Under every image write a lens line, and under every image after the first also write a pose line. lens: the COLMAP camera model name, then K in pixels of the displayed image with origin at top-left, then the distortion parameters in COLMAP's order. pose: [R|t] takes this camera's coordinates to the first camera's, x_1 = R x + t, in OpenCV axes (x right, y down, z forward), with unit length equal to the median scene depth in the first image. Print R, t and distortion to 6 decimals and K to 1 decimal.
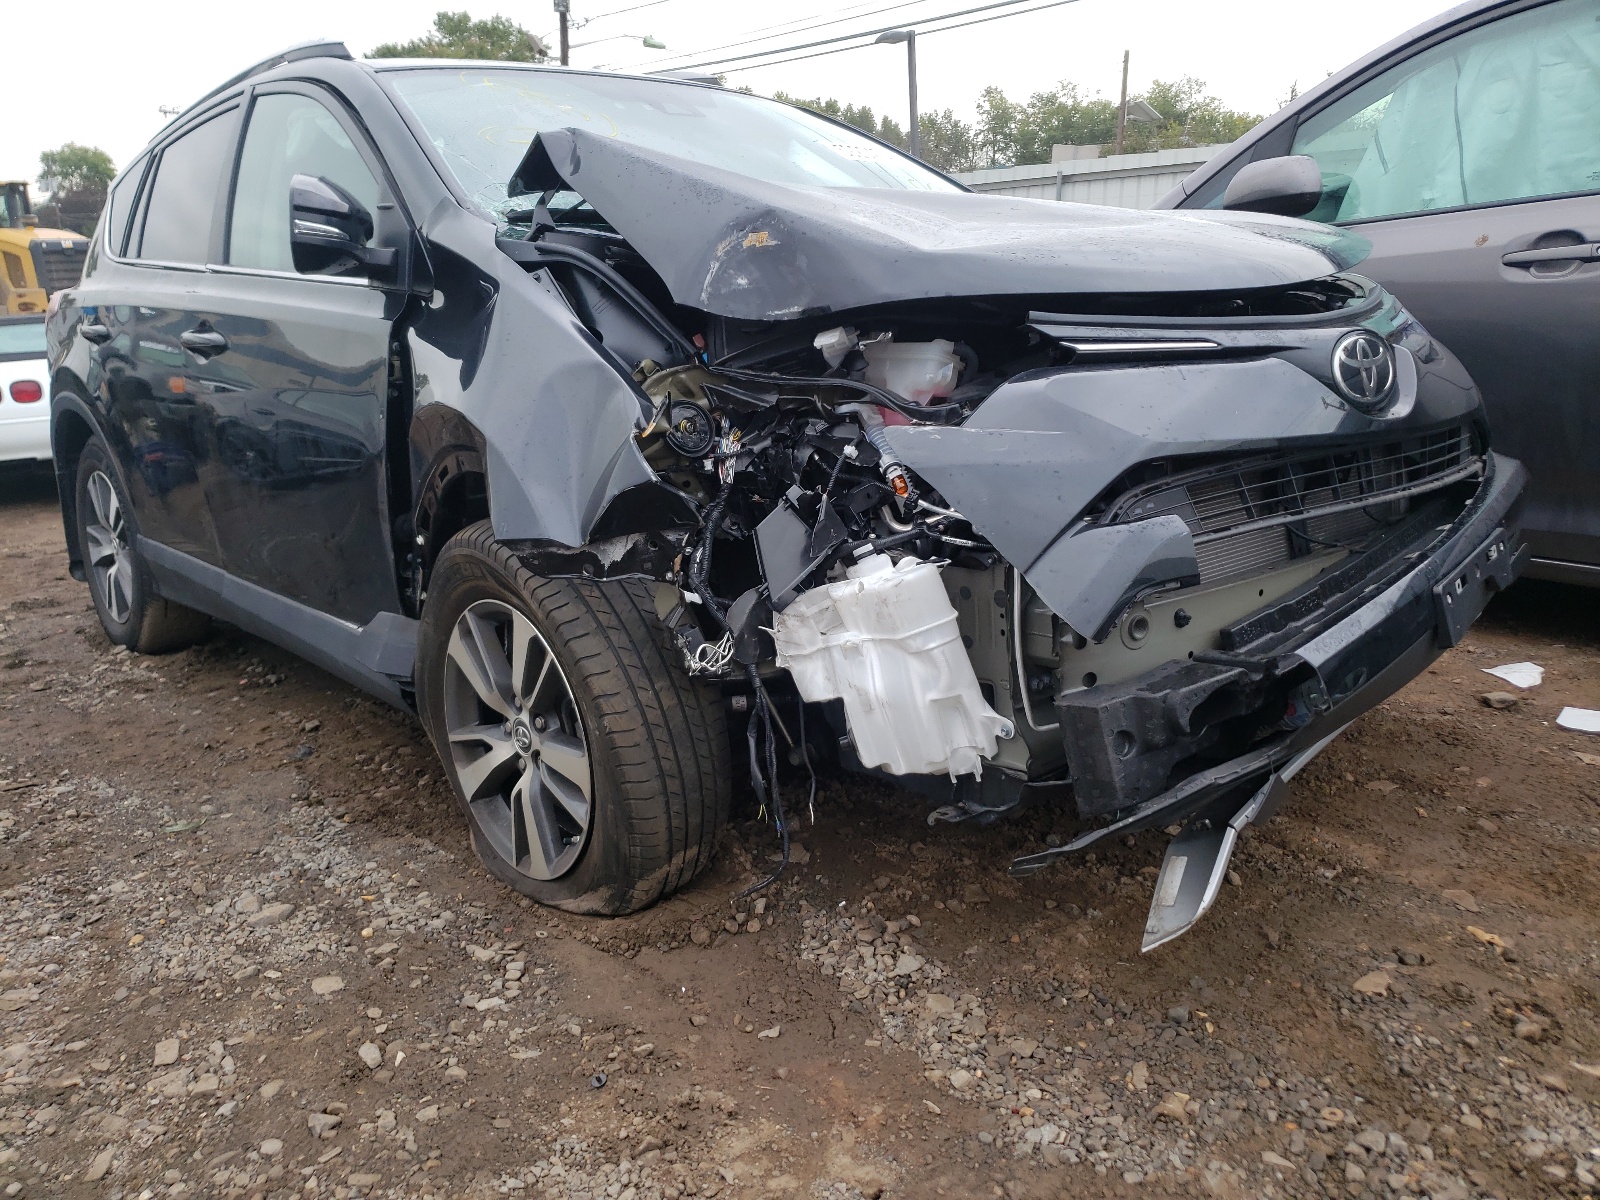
lens RADIAL K [[1338.1, 0, 715.2], [0, 1338.1, 599.7], [0, 0, 1]] dist [0.002083, 0.018470]
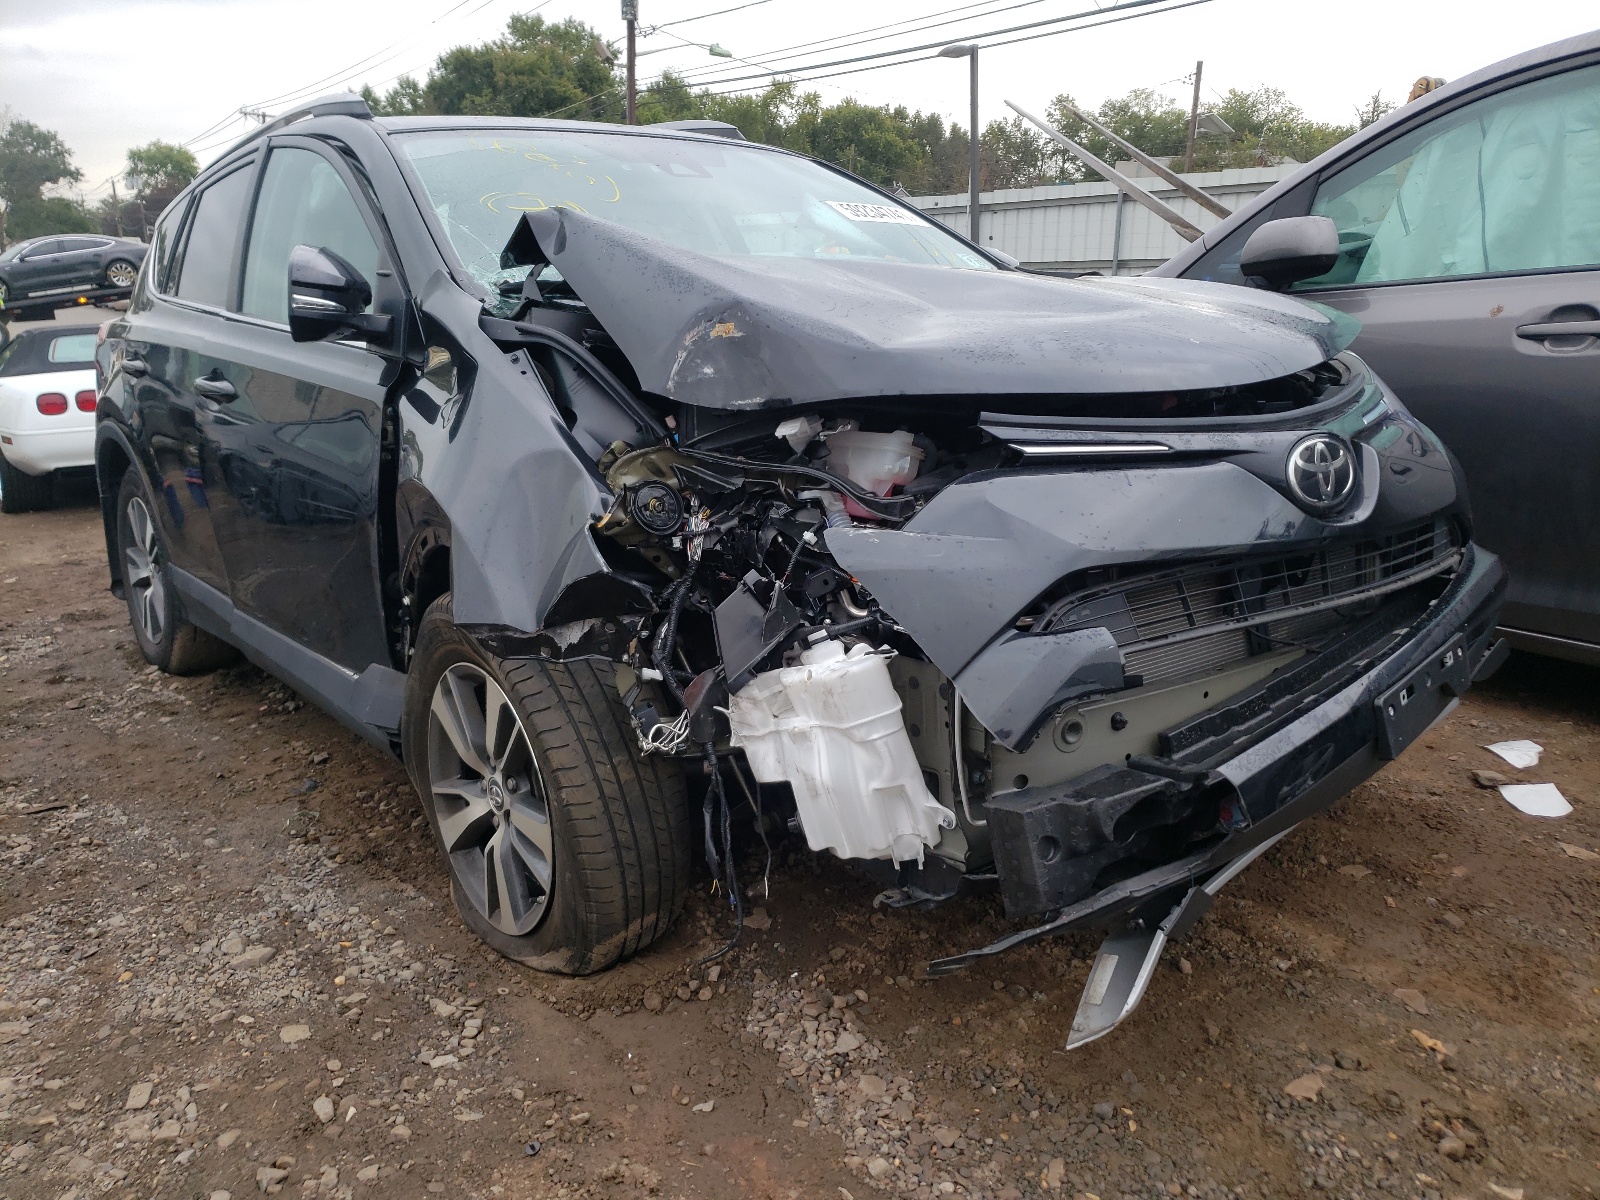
lens RADIAL K [[1338.1, 0, 715.2], [0, 1338.1, 599.7], [0, 0, 1]] dist [0.002083, 0.018470]
pose [[0.997932, 0.029202, -0.057263, 0.088701], [-0.028595, 0.999526, 0.011403, -0.072947], [0.057569, -0.009742, 0.998294, -0.025470]]
